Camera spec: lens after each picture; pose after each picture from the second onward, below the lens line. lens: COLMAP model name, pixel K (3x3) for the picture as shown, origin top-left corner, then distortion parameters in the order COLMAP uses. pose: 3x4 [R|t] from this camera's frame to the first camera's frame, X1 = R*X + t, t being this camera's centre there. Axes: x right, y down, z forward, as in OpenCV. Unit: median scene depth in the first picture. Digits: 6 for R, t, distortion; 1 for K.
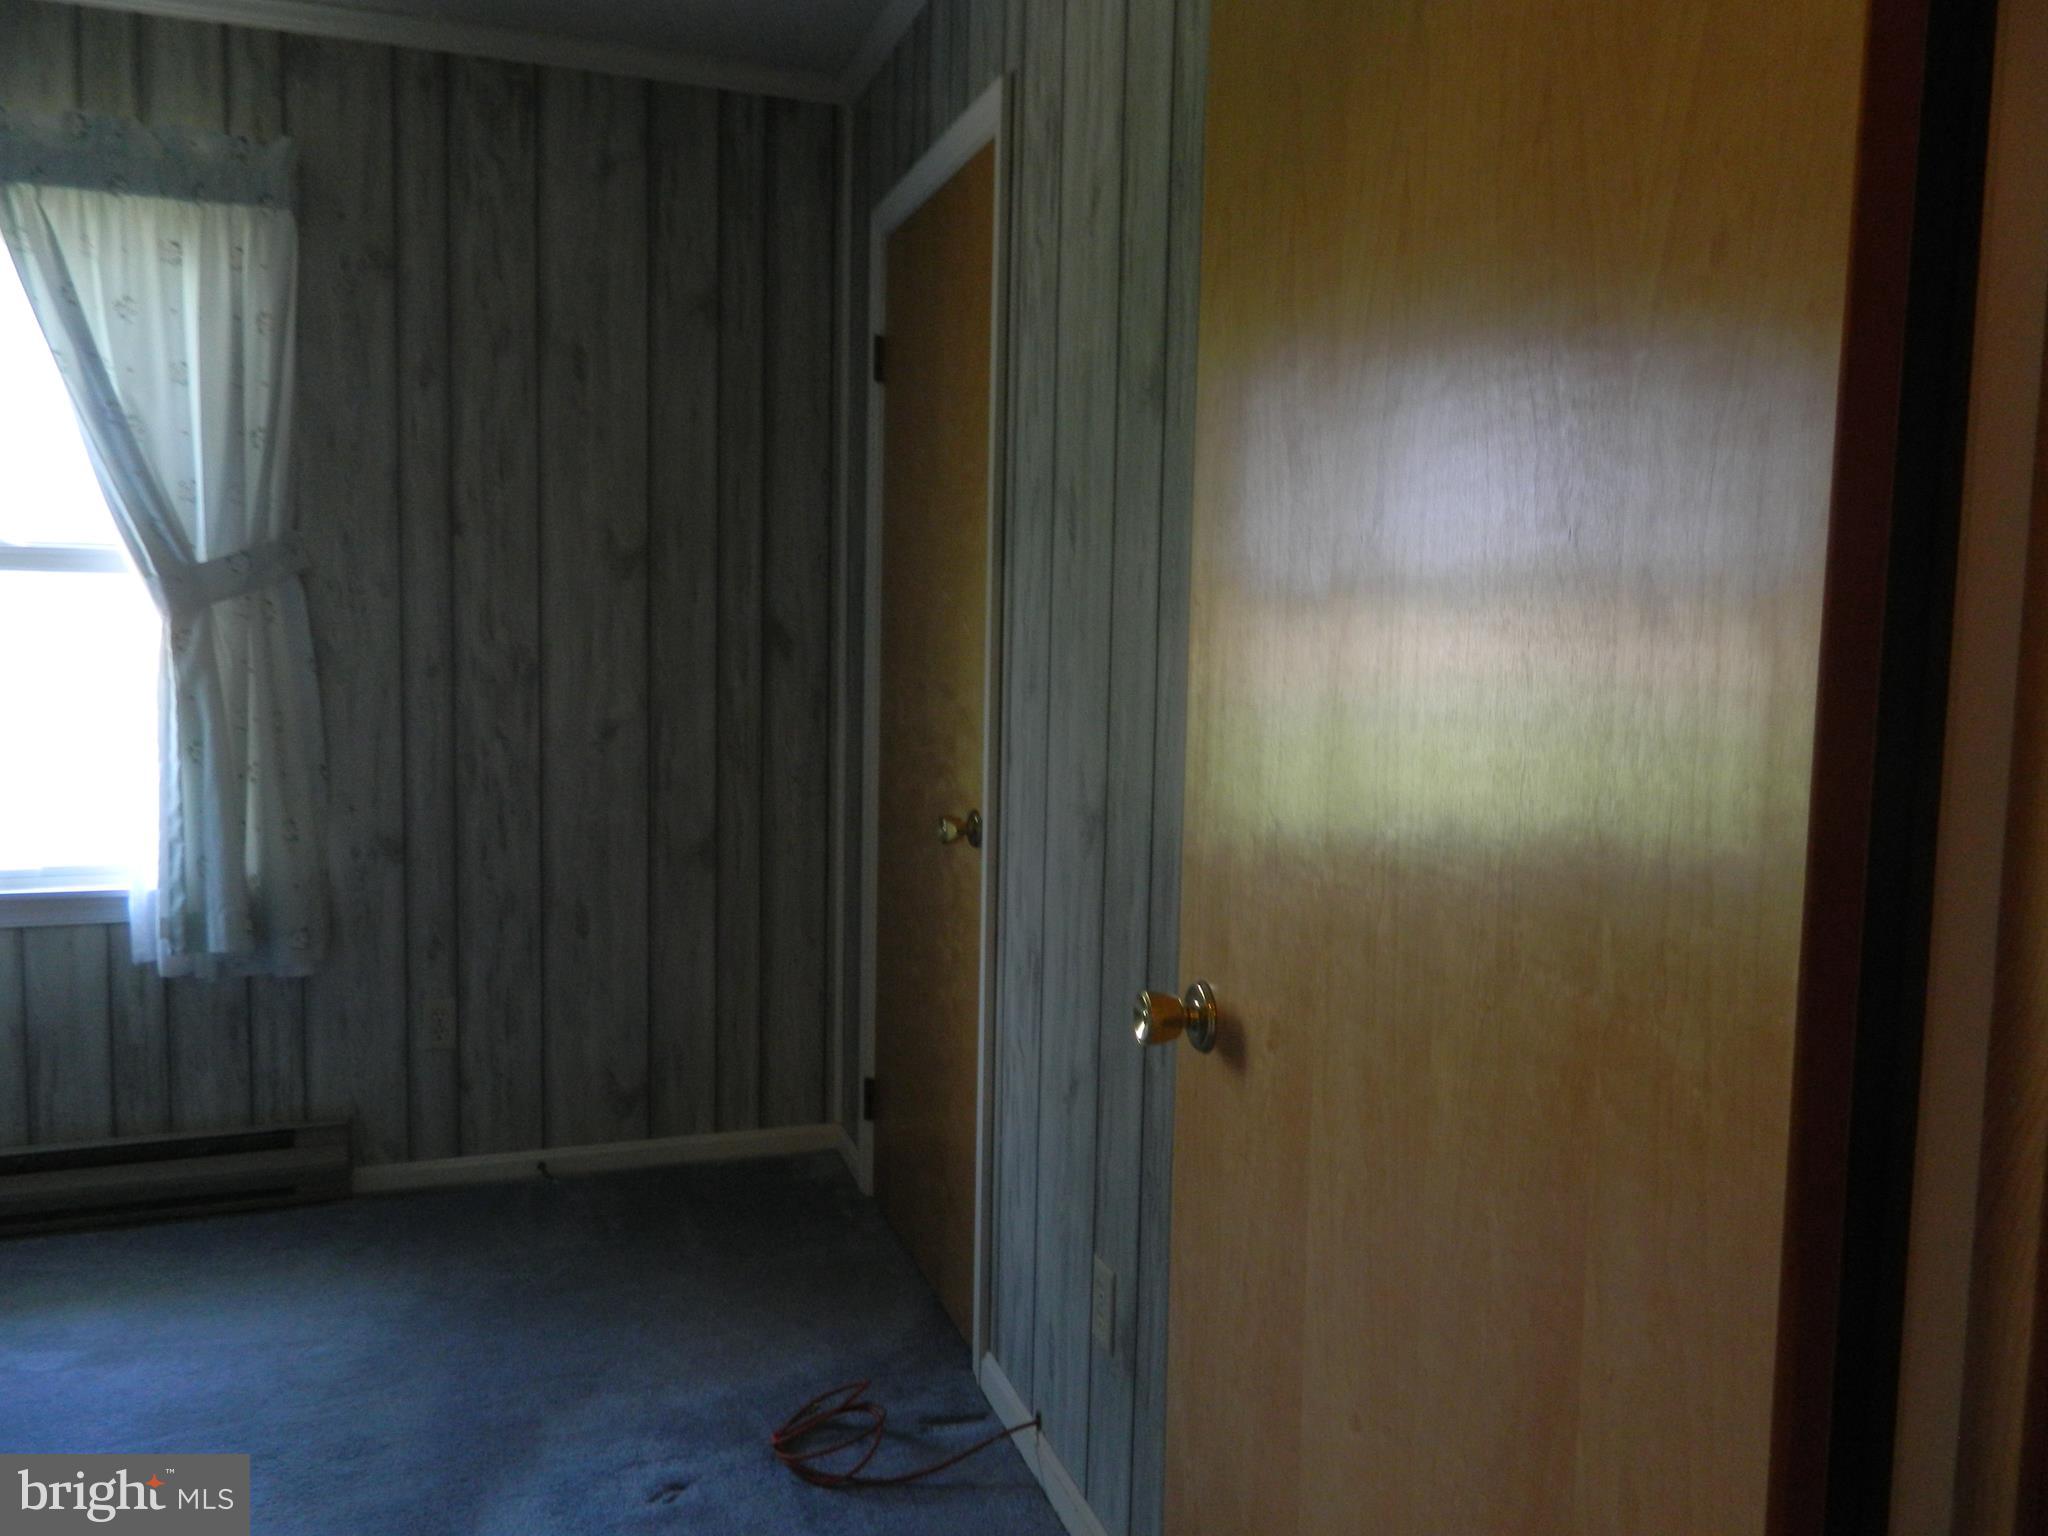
lens RADIAL K [[1528.5, 0, 1024.0], [0, 1528.5, 768.0], [0, 0, 1]] dist [0.008904, -0.006334]
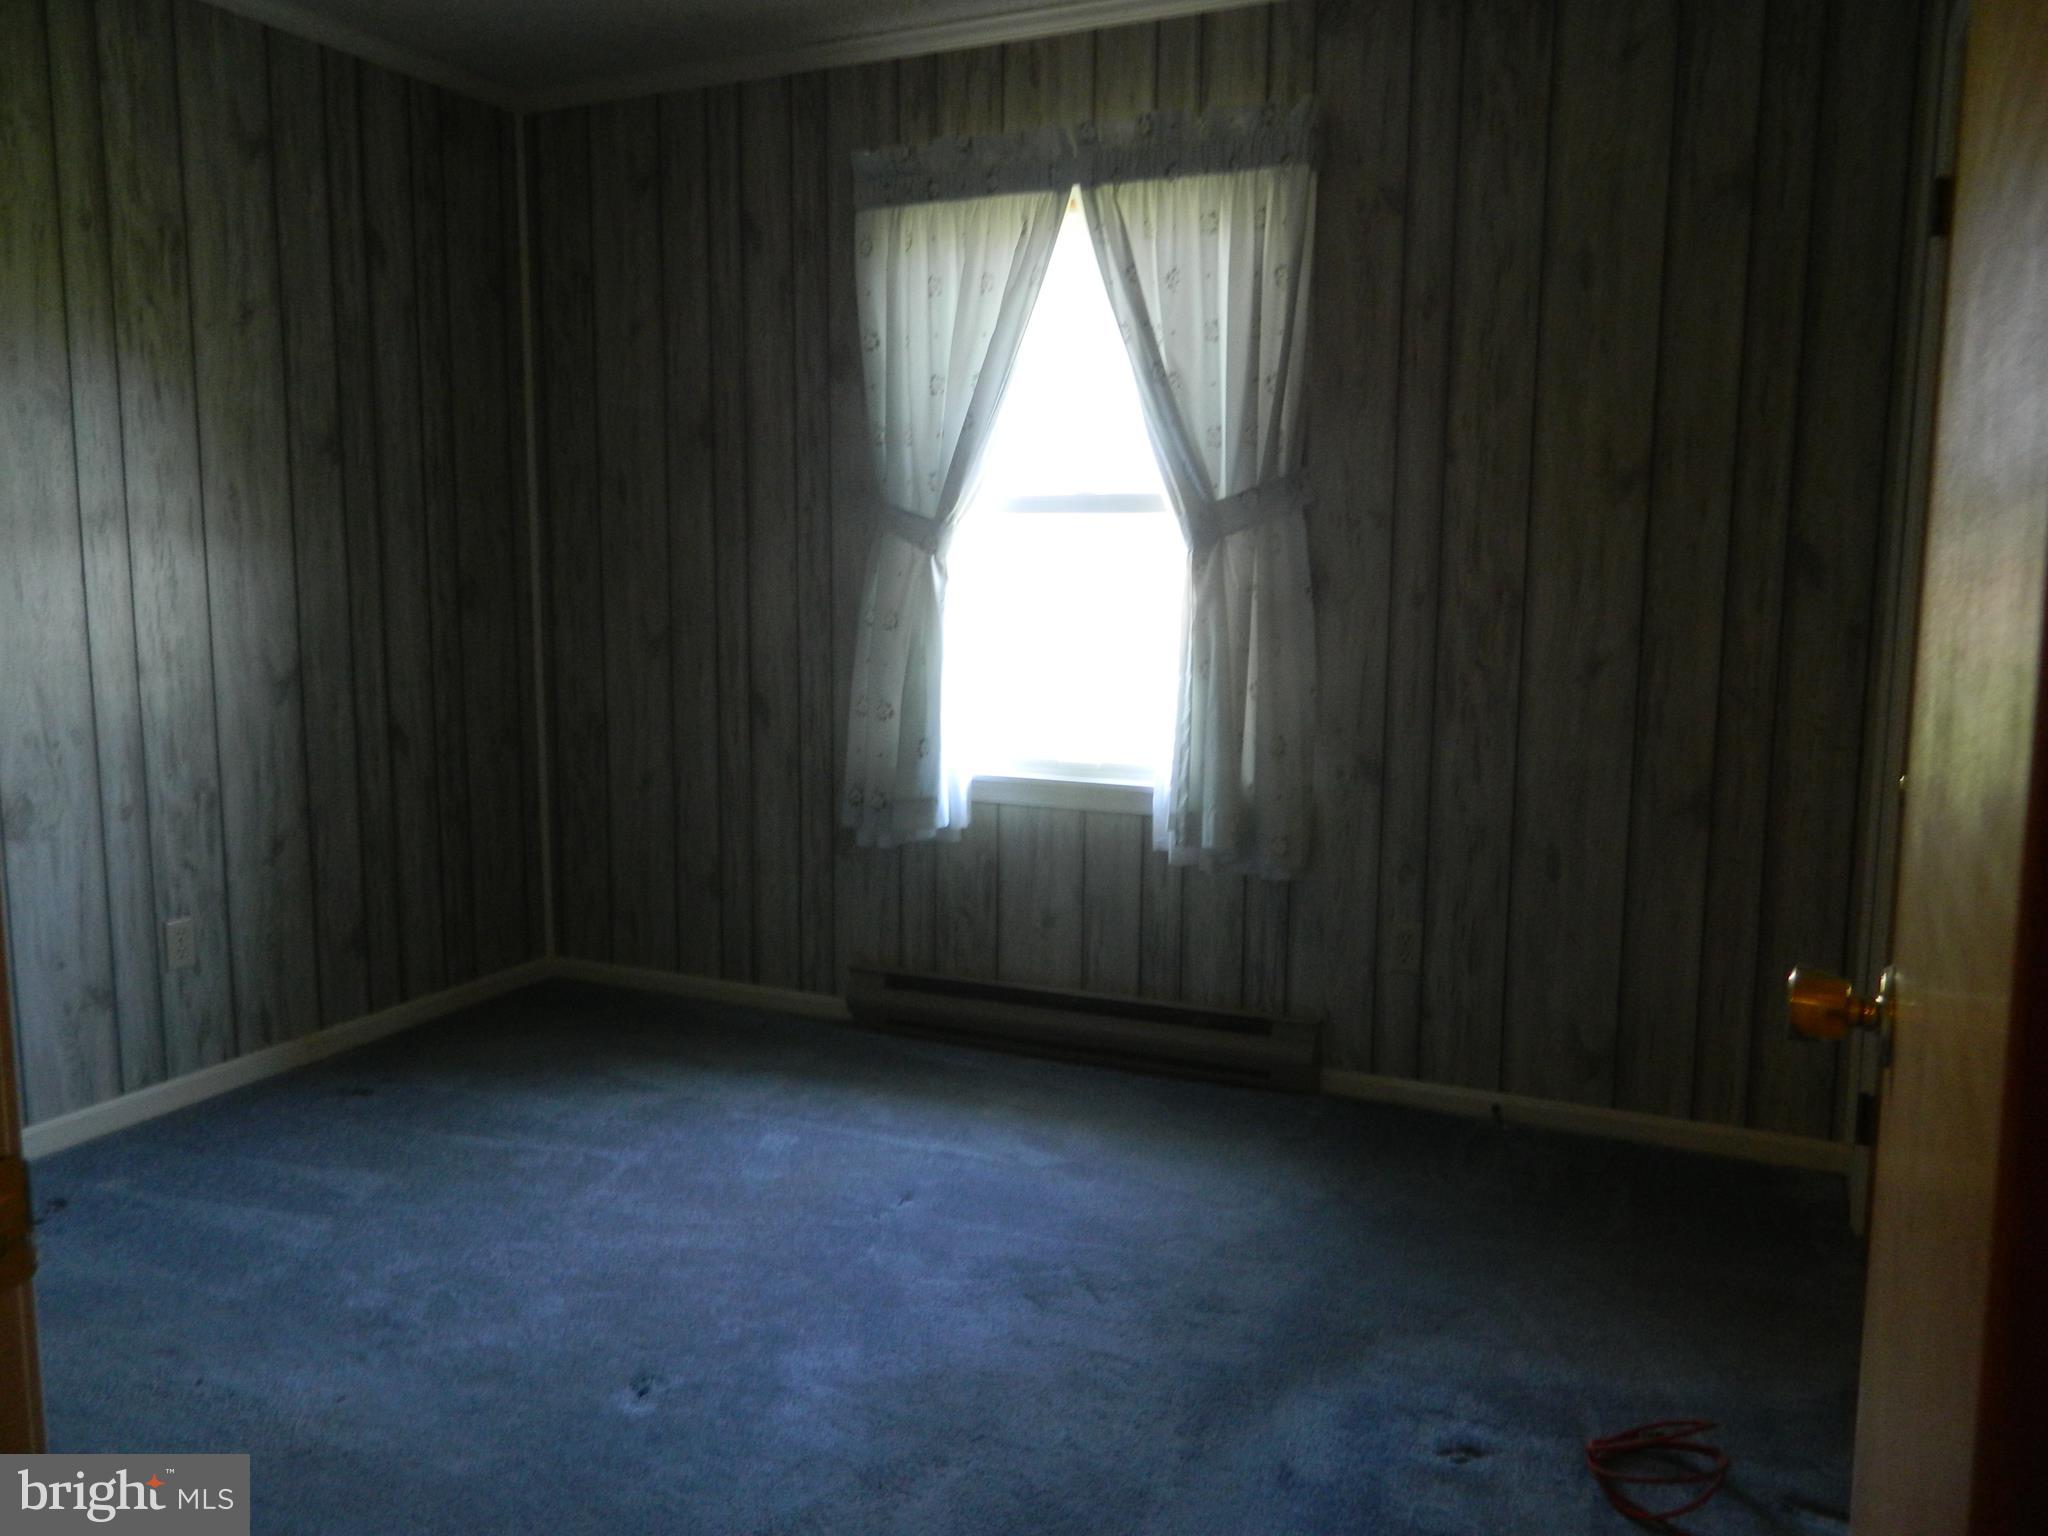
lens RADIAL K [[1528.5, 0, 1024.0], [0, 1528.5, 768.0], [0, 0, 1]] dist [0.008904, -0.006334]
pose [[0.716379, 0.075326, -0.693633, 0.149512], [-0.060154, 0.997121, 0.046156, 0.018268], [0.695113, 0.008660, 0.718848, 0.097925]]
